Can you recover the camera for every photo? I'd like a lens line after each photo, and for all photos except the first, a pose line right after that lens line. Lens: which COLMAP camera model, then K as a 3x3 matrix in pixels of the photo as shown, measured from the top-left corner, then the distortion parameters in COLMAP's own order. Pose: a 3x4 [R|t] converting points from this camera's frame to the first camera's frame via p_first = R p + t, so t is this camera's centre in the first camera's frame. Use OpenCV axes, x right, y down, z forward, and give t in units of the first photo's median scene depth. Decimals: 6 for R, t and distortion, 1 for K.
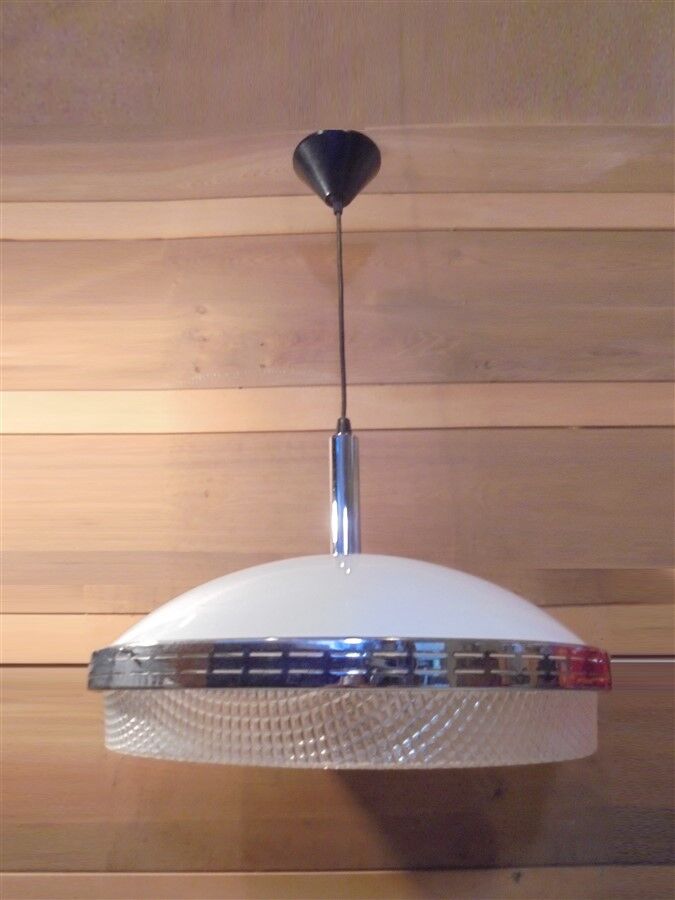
lens RADIAL K [[679.4, 0, 337.5], [0, 679.4, 450.0], [0, 0, 1]] dist [-0.114072, 0.087379]
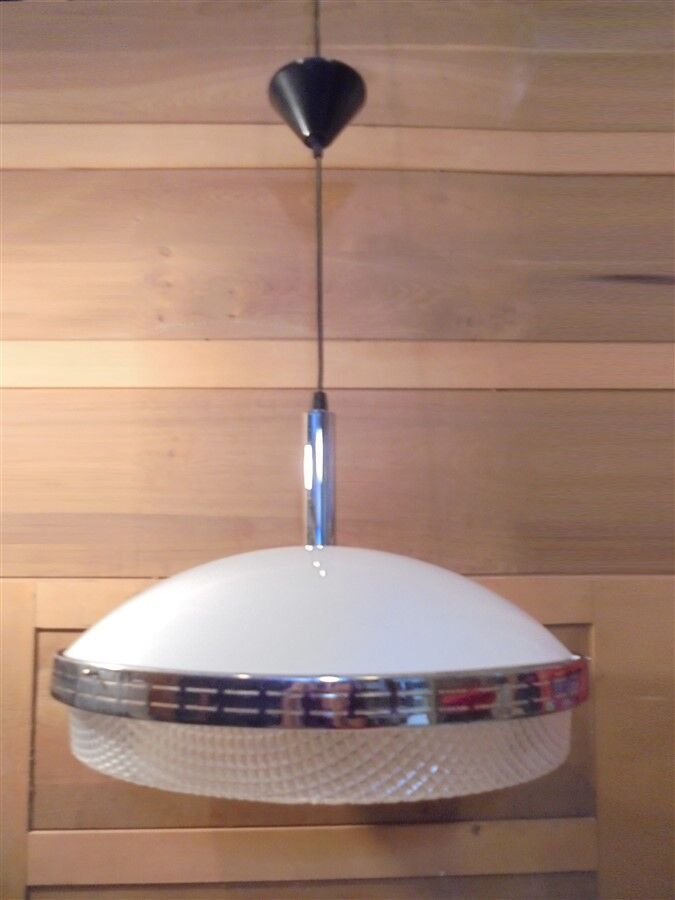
lens RADIAL K [[679.4, 0, 337.5], [0, 679.4, 450.0], [0, 0, 1]] dist [-0.114072, 0.087379]
pose [[0.998244, 0.017840, 0.056495, -0.014443], [-0.025536, 0.990022, 0.138579, -0.078286], [-0.053459, -0.139778, 0.988739, 0.049581]]
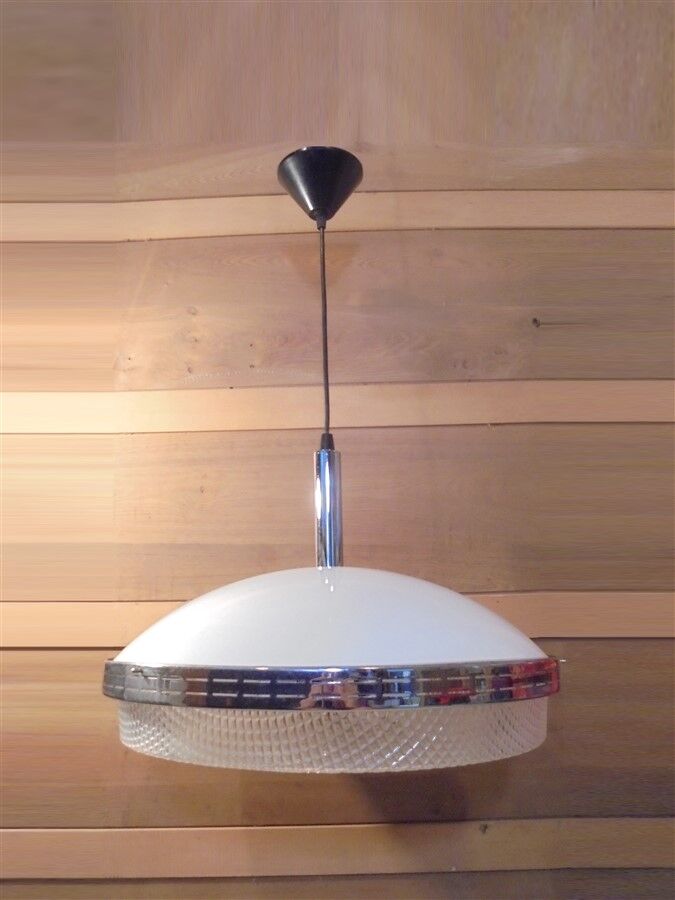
lens RADIAL K [[679.4, 0, 337.5], [0, 679.4, 450.0], [0, 0, 1]] dist [-0.114072, 0.087379]
pose [[0.999940, -0.006947, 0.008504, 0.013008], [0.006110, 0.995486, 0.094714, -0.098626], [-0.009124, -0.094656, 0.995468, -0.064386]]
